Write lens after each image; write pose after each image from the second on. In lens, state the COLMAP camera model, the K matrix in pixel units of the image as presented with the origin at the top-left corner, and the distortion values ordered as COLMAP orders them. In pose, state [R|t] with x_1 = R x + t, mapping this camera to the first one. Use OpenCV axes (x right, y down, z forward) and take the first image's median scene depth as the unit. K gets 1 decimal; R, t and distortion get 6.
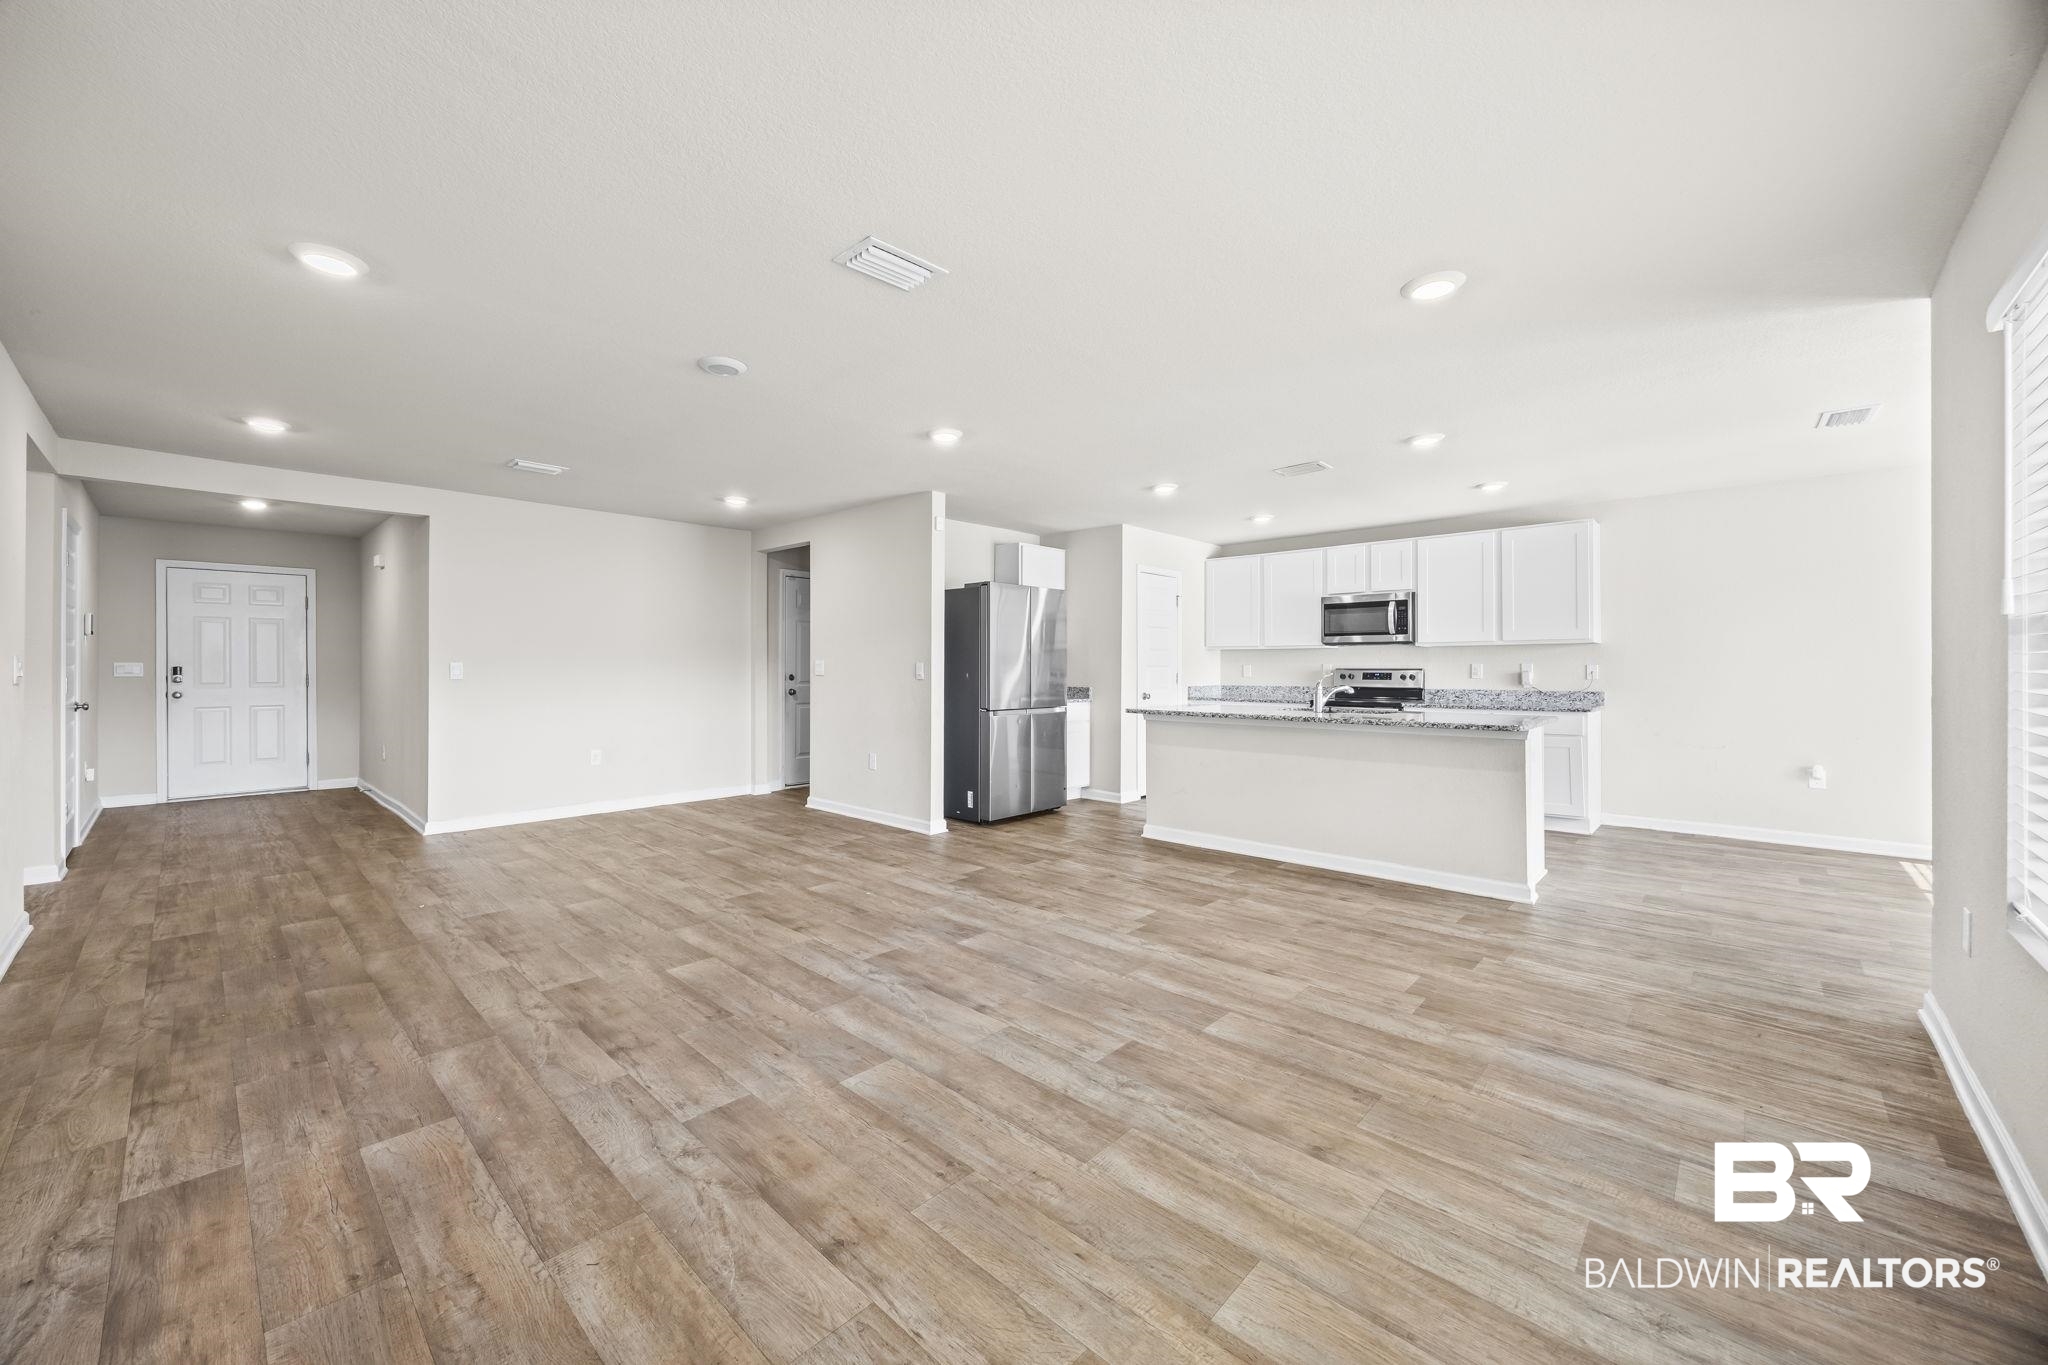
lens RADIAL K [[787.4, 0, 1019.6], [0, 787.4, 665.8], [0, 0, 1]] dist [-0.000362, 0.000191]
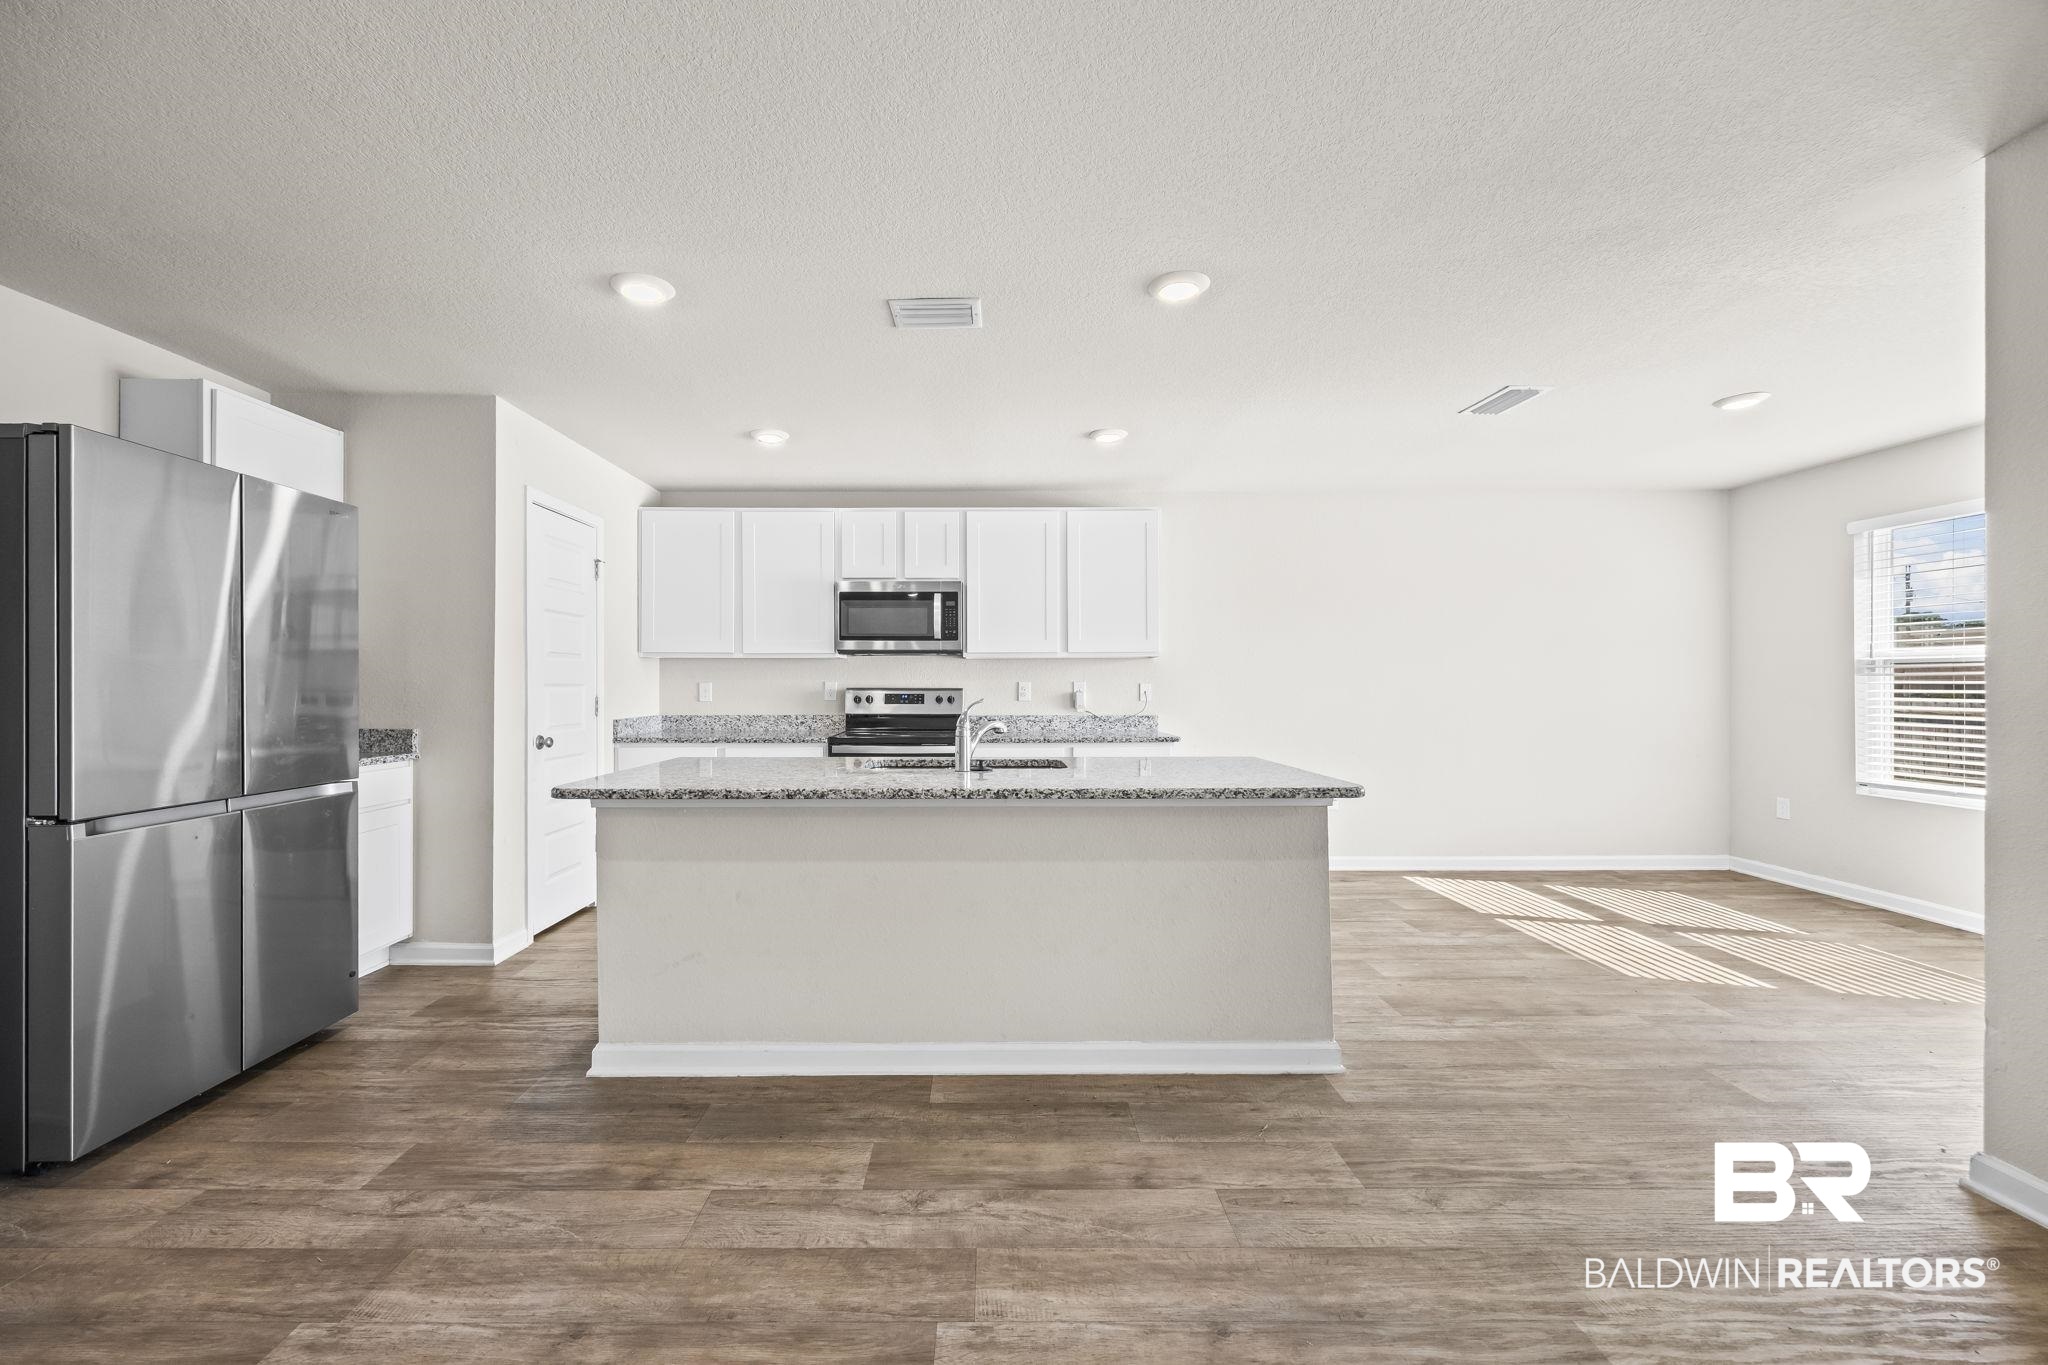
lens RADIAL K [[807.7, 0, 985.3], [0, 807.7, 685.7], [0, 0, 1]] dist [0.001817, 0.000162]
pose [[0.729270, -0.000319, 0.684226, 0.008086], [-0.001715, 0.999996, 0.002294, -0.000478], [-0.684224, -0.002846, 0.729266, 0.430646]]
